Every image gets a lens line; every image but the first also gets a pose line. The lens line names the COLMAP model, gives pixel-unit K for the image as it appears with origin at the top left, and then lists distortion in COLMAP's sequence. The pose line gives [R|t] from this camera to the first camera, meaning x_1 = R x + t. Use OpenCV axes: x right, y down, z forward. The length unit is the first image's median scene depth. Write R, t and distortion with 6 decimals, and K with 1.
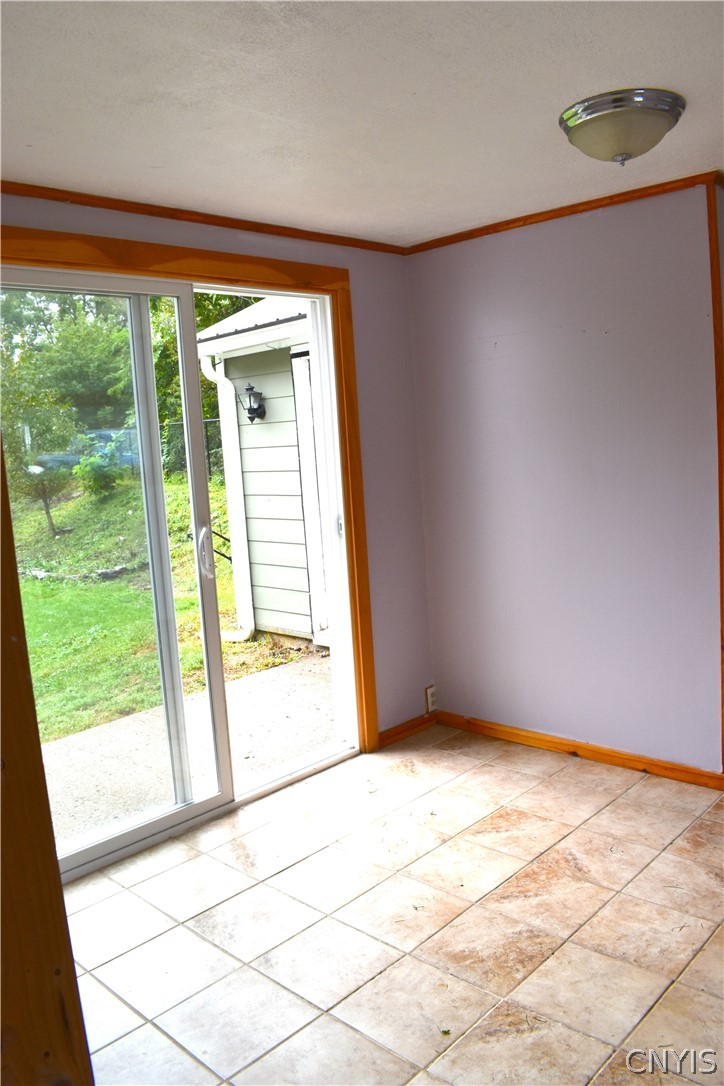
lens RADIAL K [[843.5, 0, 358.5], [0, 843.5, 543.1], [0, 0, 1]] dist [-0.096294, 0.019233]
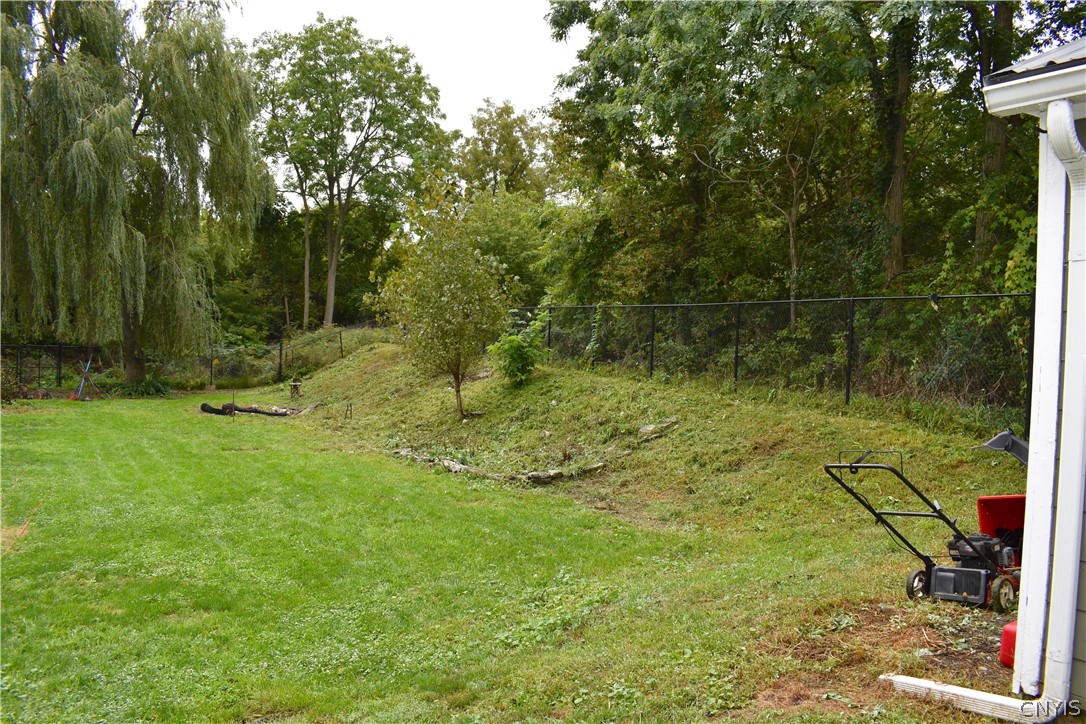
lens RADIAL K [[843.5, 0, 535.6], [0, 843.5, 347.0], [0, 0, 1]] dist [-0.096294, 0.019233]
pose [[0.969127, 0.101851, -0.224544, -0.100479], [-0.127274, 0.986631, -0.101786, -0.003006], [0.211175, 0.127222, 0.969133, 0.154022]]
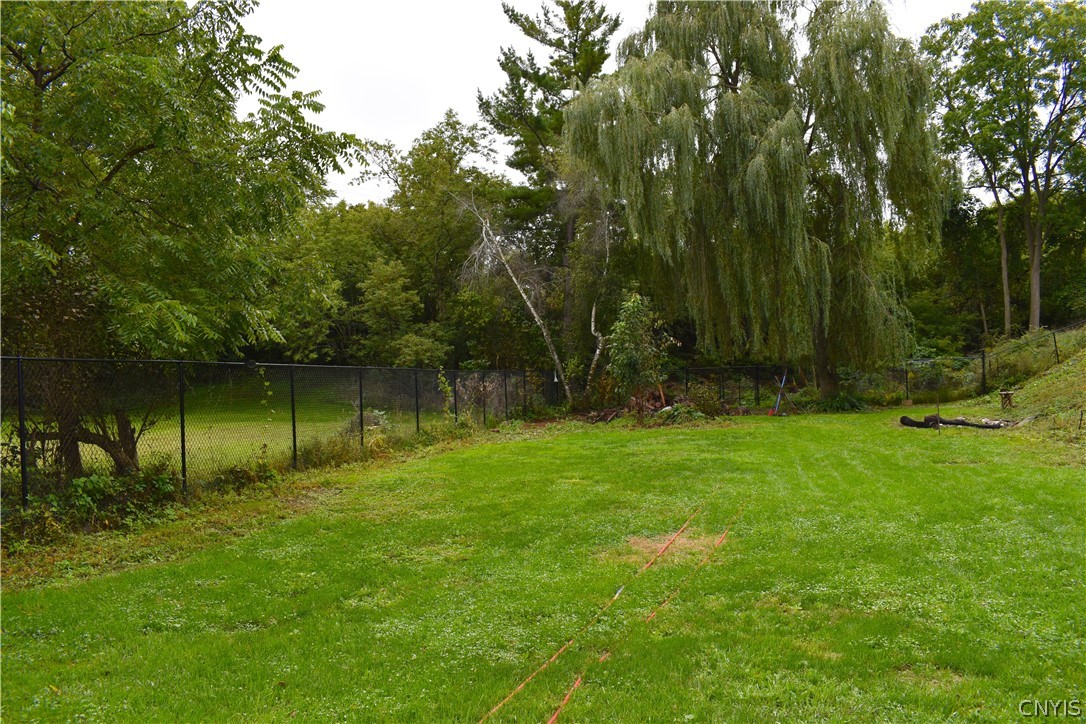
lens RADIAL K [[843.5, 0, 548.2], [0, 843.5, 358.8], [0, 0, 1]] dist [-0.096294, 0.019233]
pose [[0.541656, 0.045290, -0.839379, -0.162331], [-0.112219, 0.993506, -0.018809, 0.014213], [0.833076, 0.104382, 0.543221, 0.228292]]
